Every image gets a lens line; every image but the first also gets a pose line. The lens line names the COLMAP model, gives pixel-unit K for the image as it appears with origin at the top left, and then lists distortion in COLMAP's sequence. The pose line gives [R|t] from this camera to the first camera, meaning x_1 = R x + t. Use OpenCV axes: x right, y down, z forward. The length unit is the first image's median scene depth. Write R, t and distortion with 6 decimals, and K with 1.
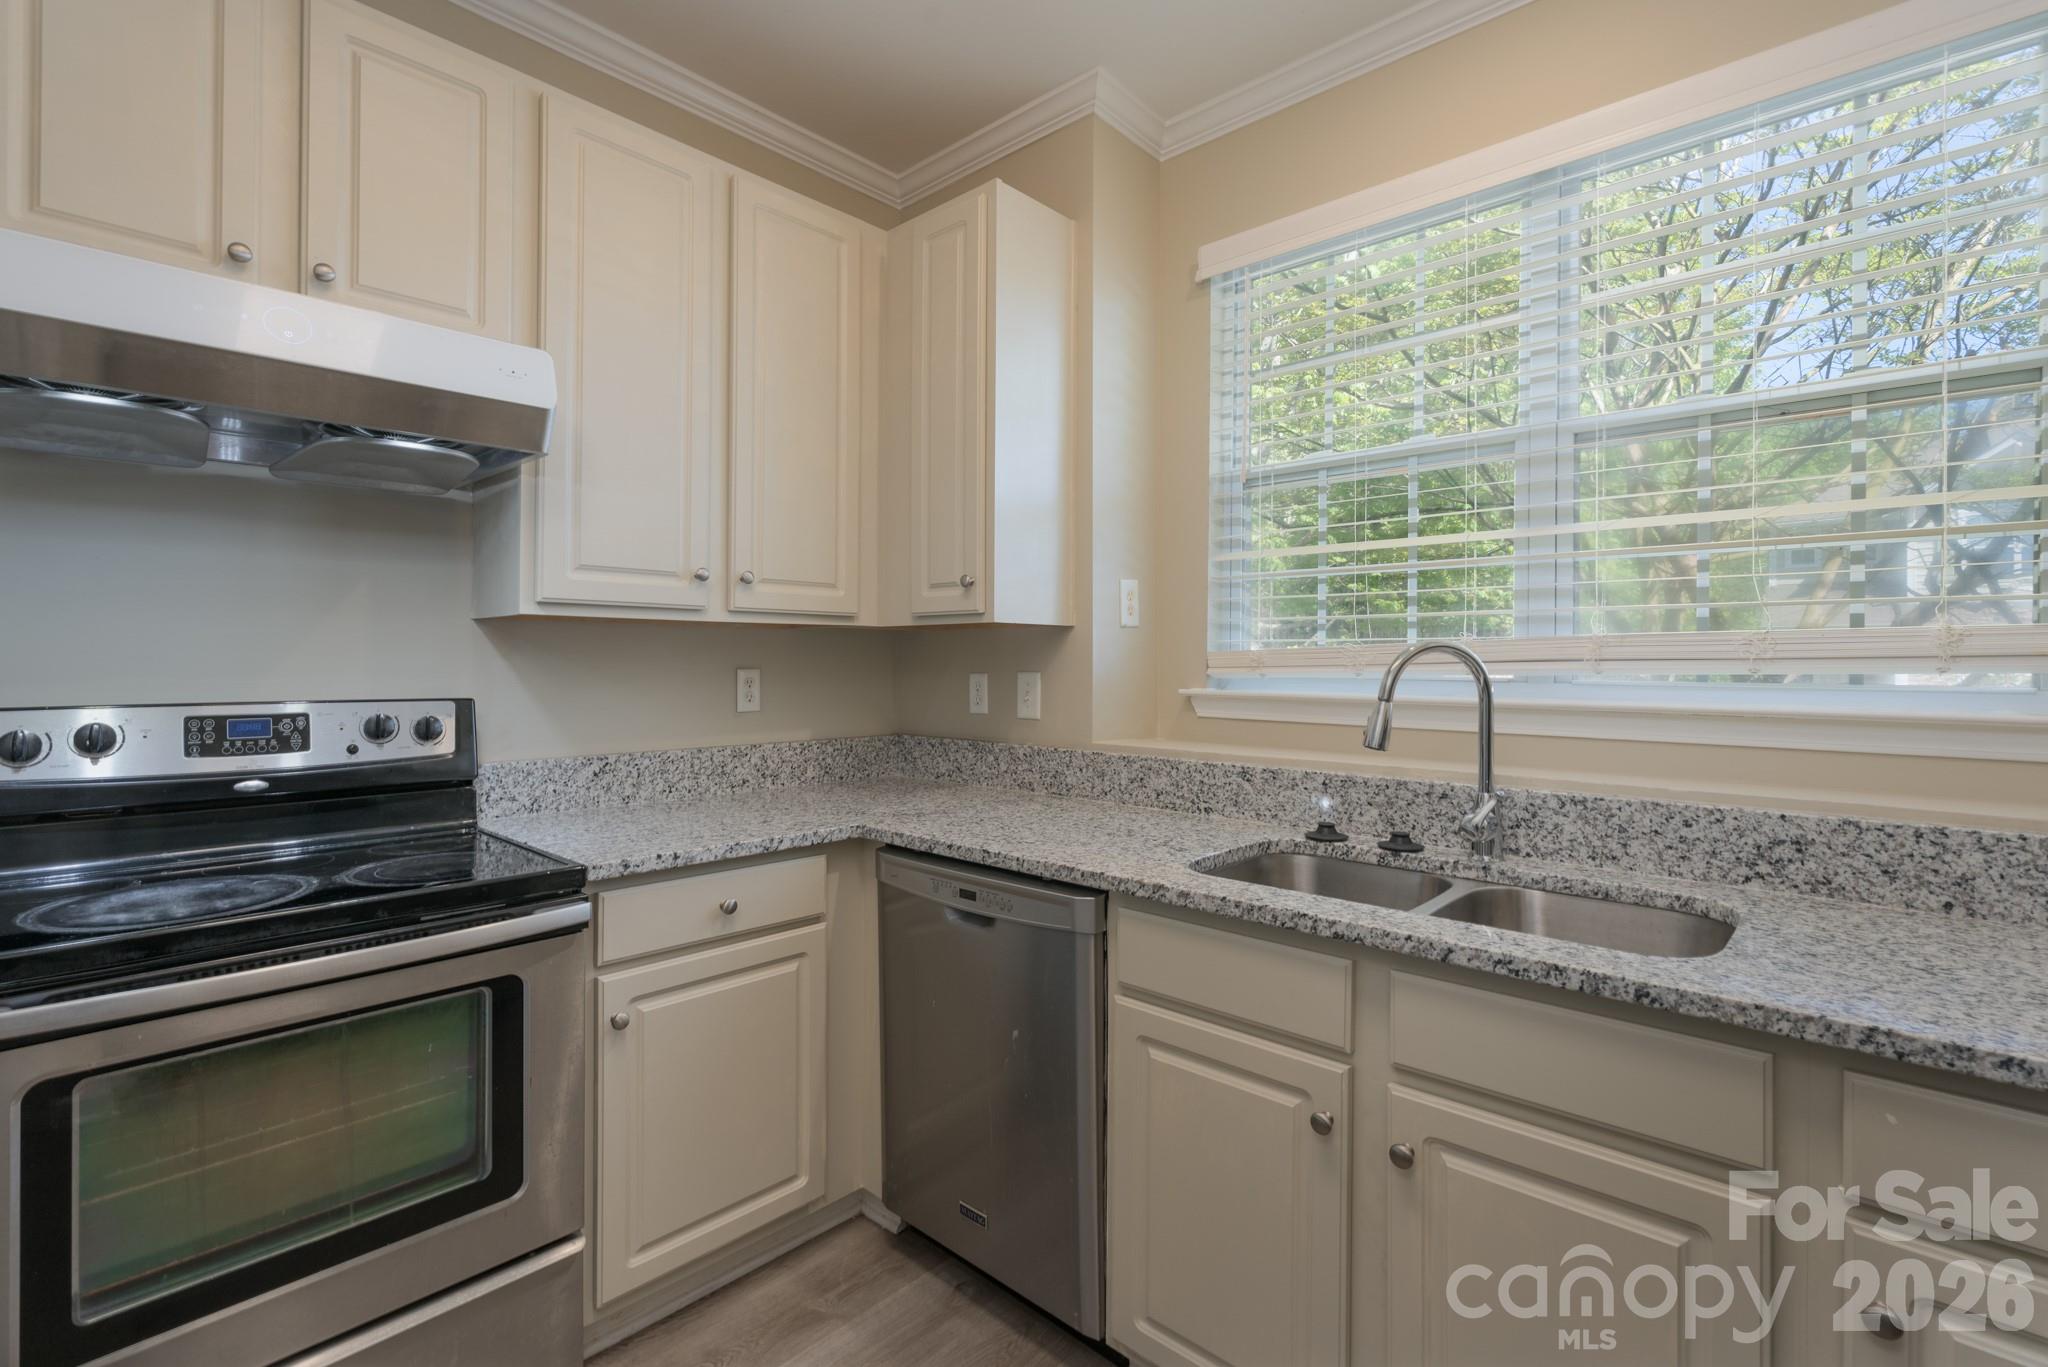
lens RADIAL K [[929.7, 0, 1026.4], [0, 929.7, 666.7], [0, 0, 1]] dist [-0.001964, -0.000726]
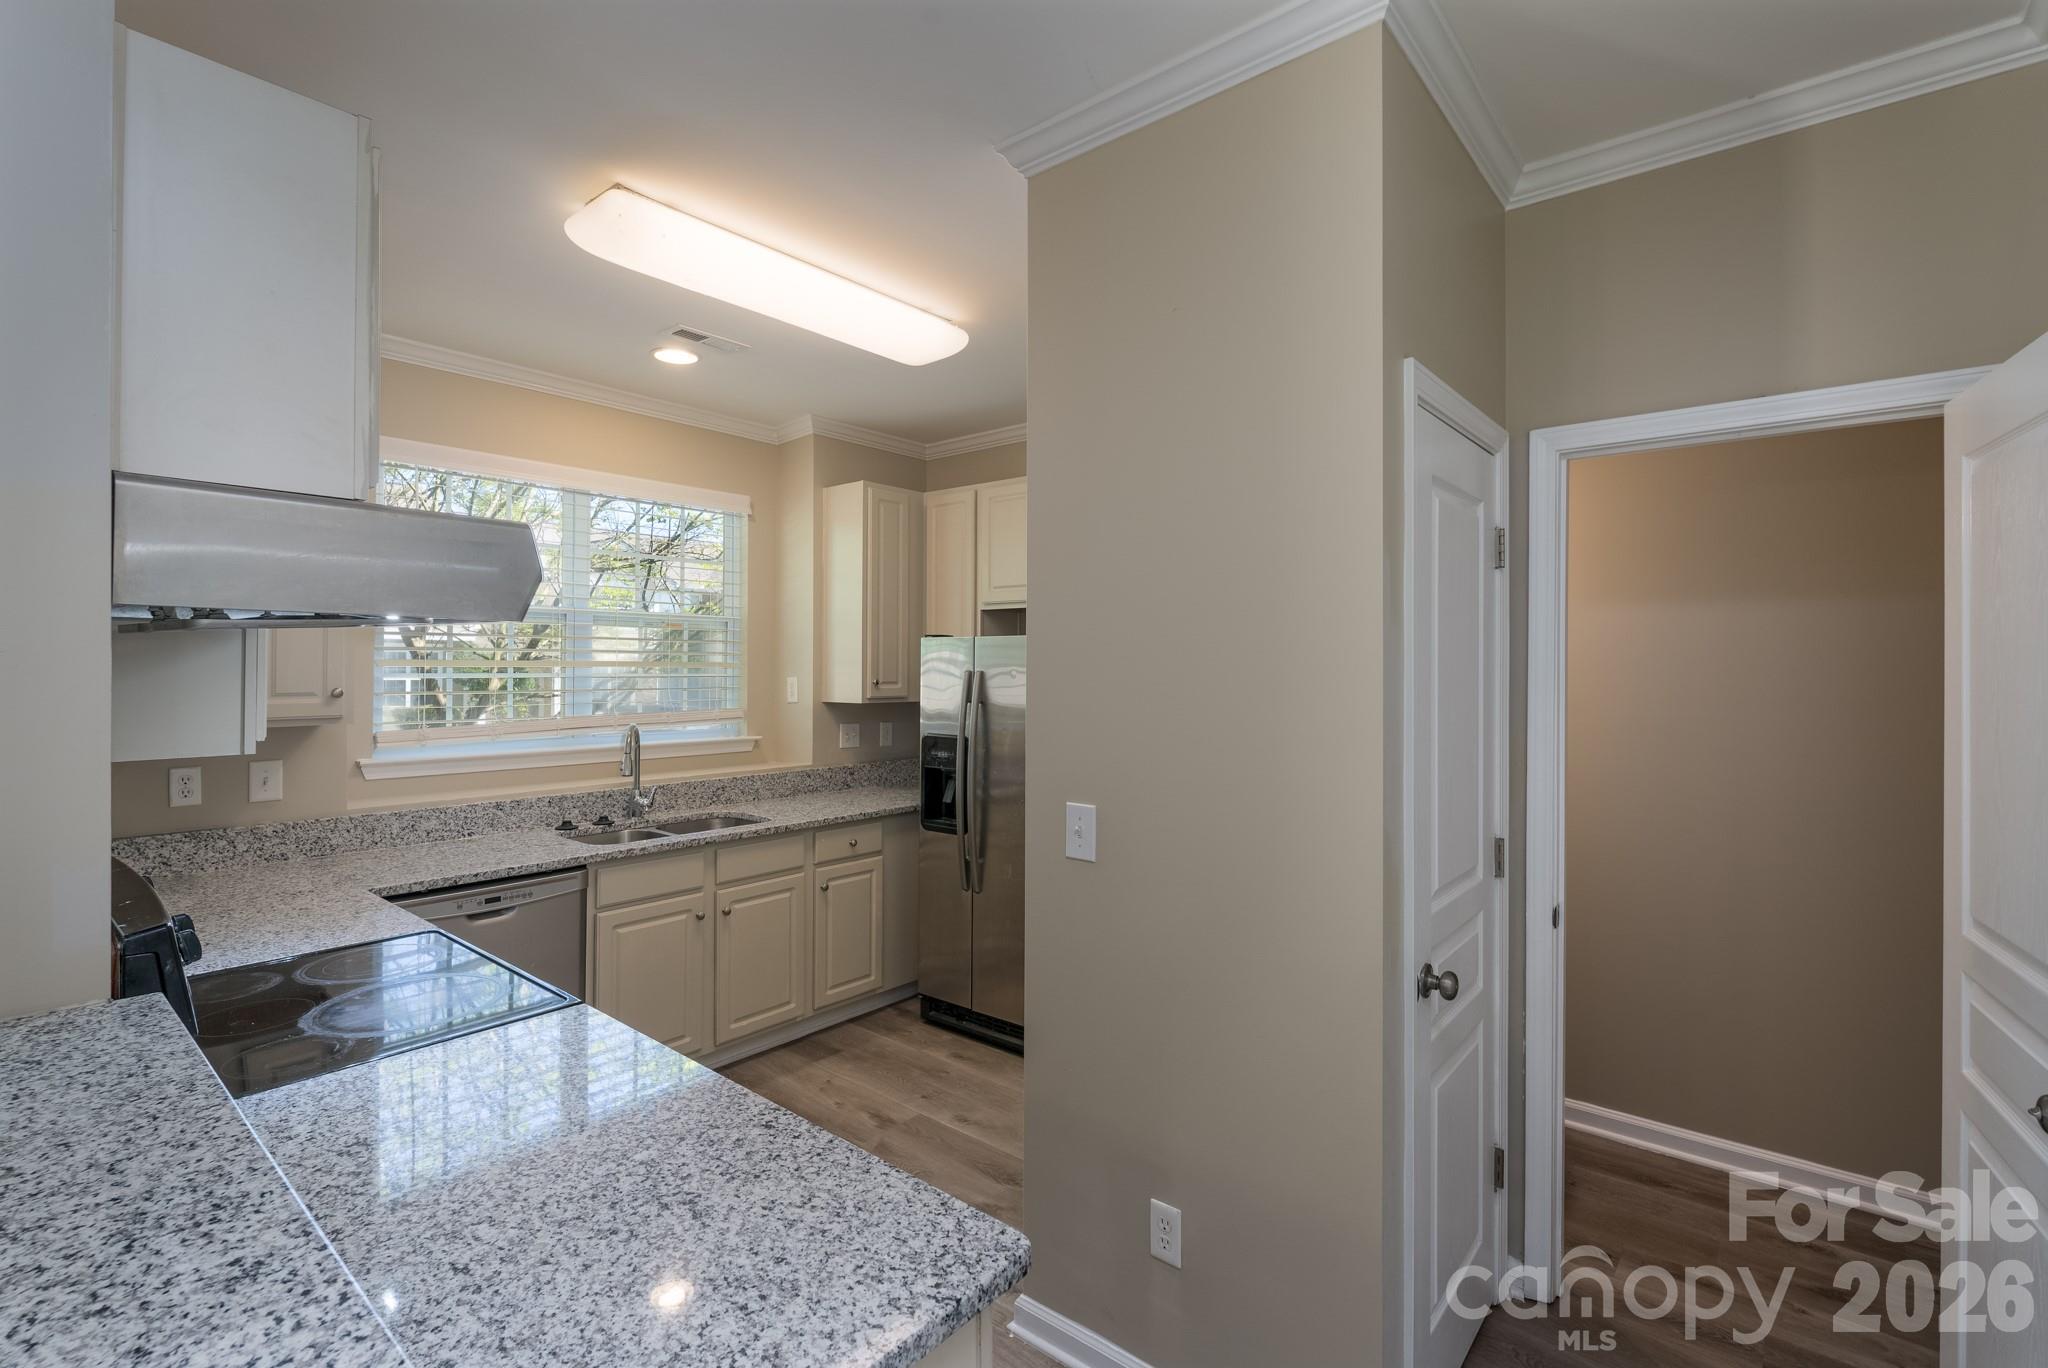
lens RADIAL K [[929.7, 0, 1027.5], [0, 929.7, 670.6], [0, 0, 1]] dist [-0.001964, -0.000726]
pose [[-0.061078, -0.010601, 0.998077, -1.912960], [0.000625, 0.999943, 0.010659, -0.187475], [-0.998133, 0.001275, -0.061068, 0.191535]]
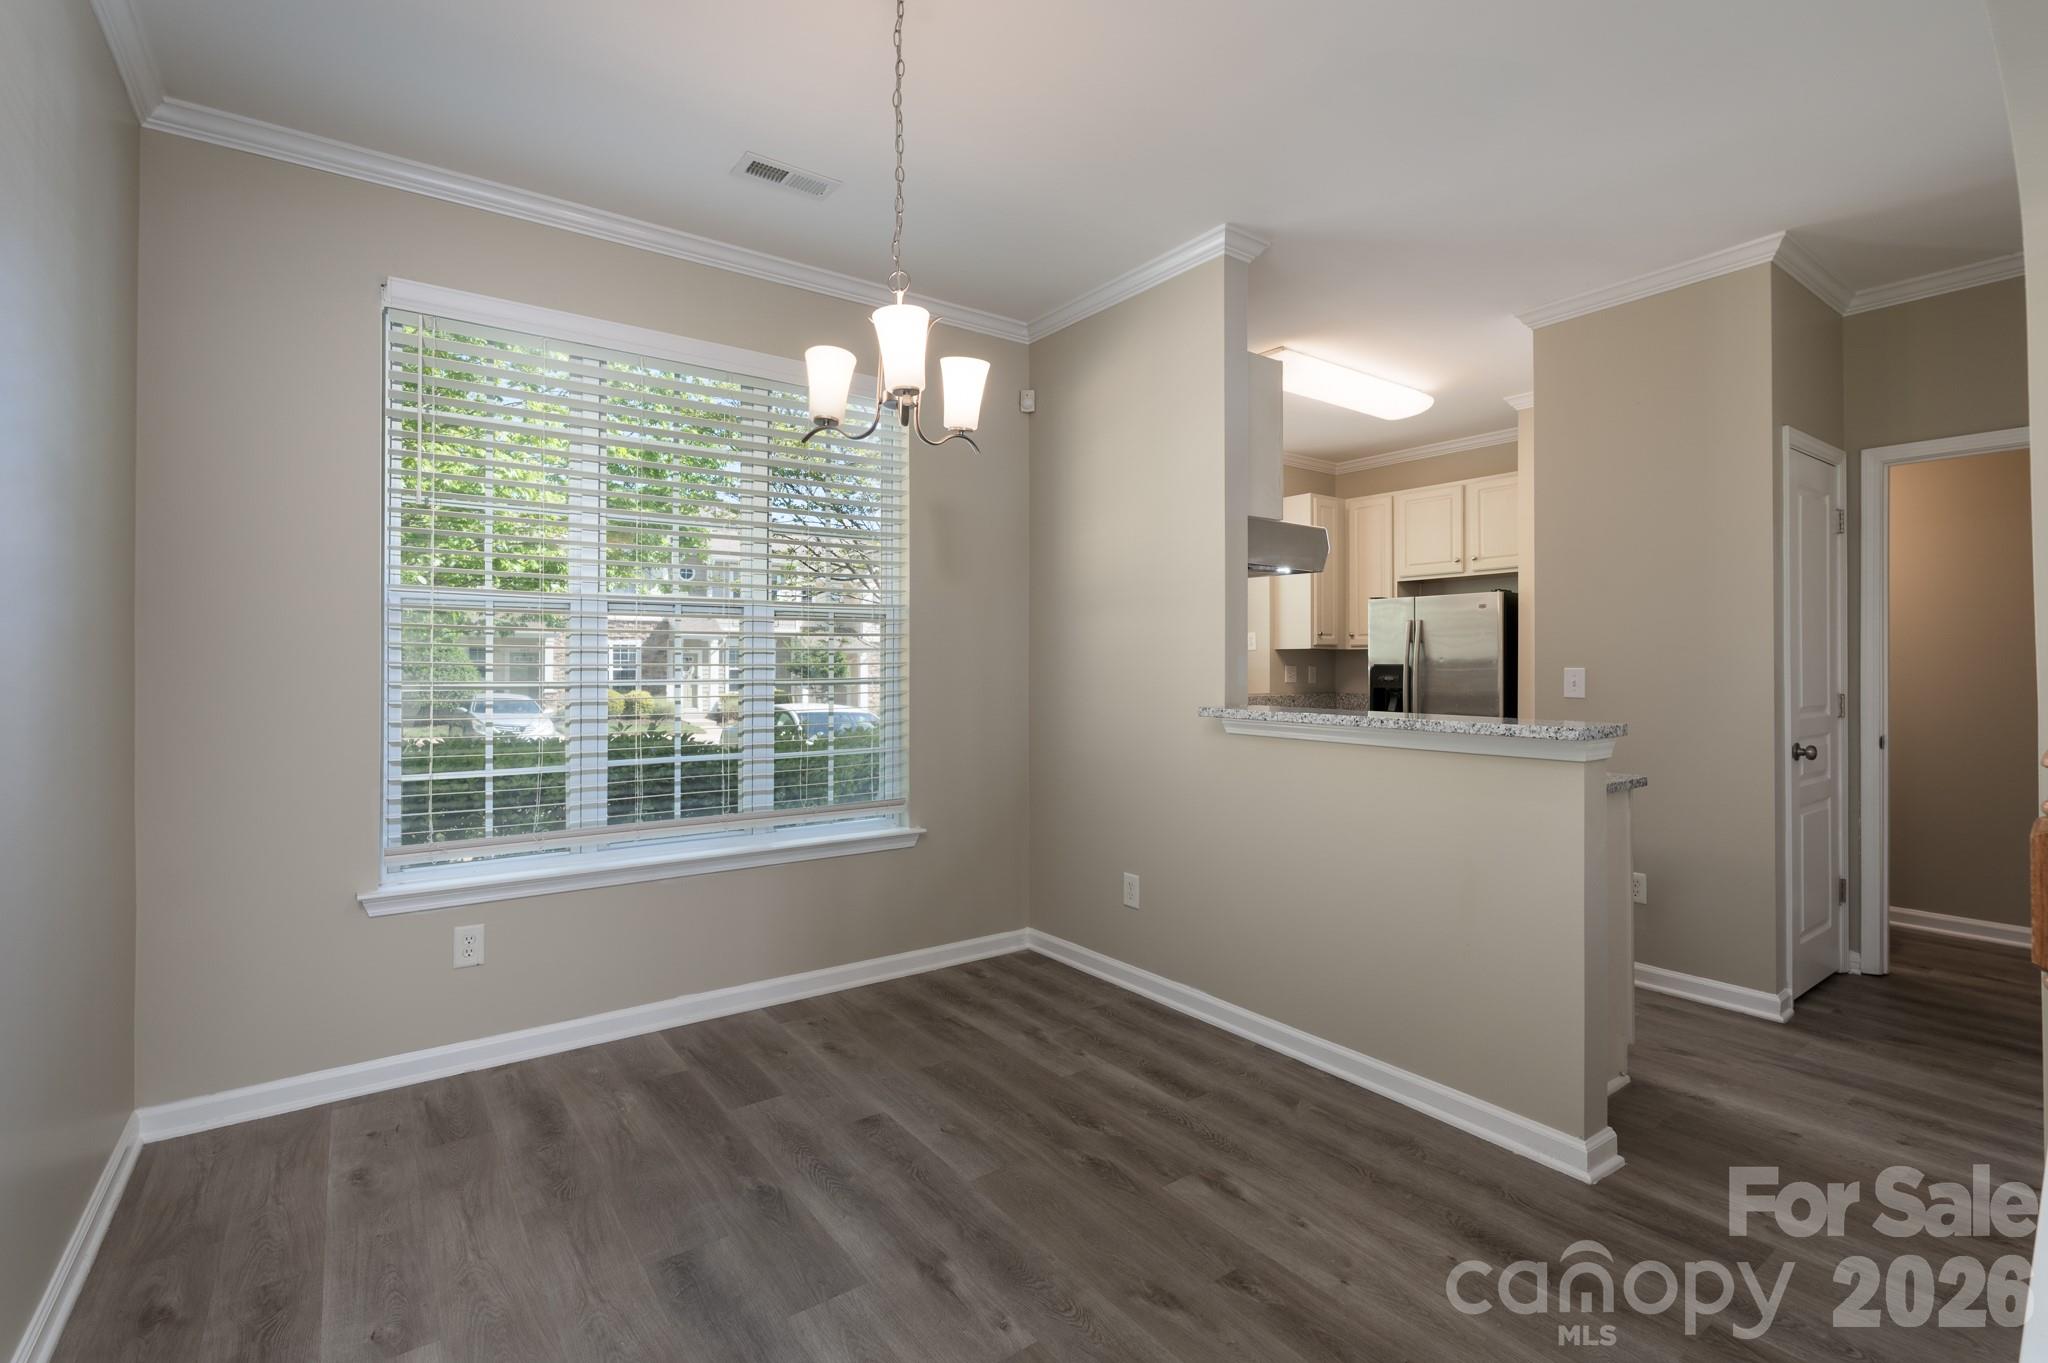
lens RADIAL K [[929.7, 0, 1017.8], [0, 929.7, 666.8], [0, 0, 1]] dist [-0.001964, -0.000726]
pose [[0.186362, -0.007110, 0.982455, -3.167741], [0.006109, 0.999963, 0.006078, -0.026548], [-0.982462, 0.004869, 0.186398, 0.951756]]
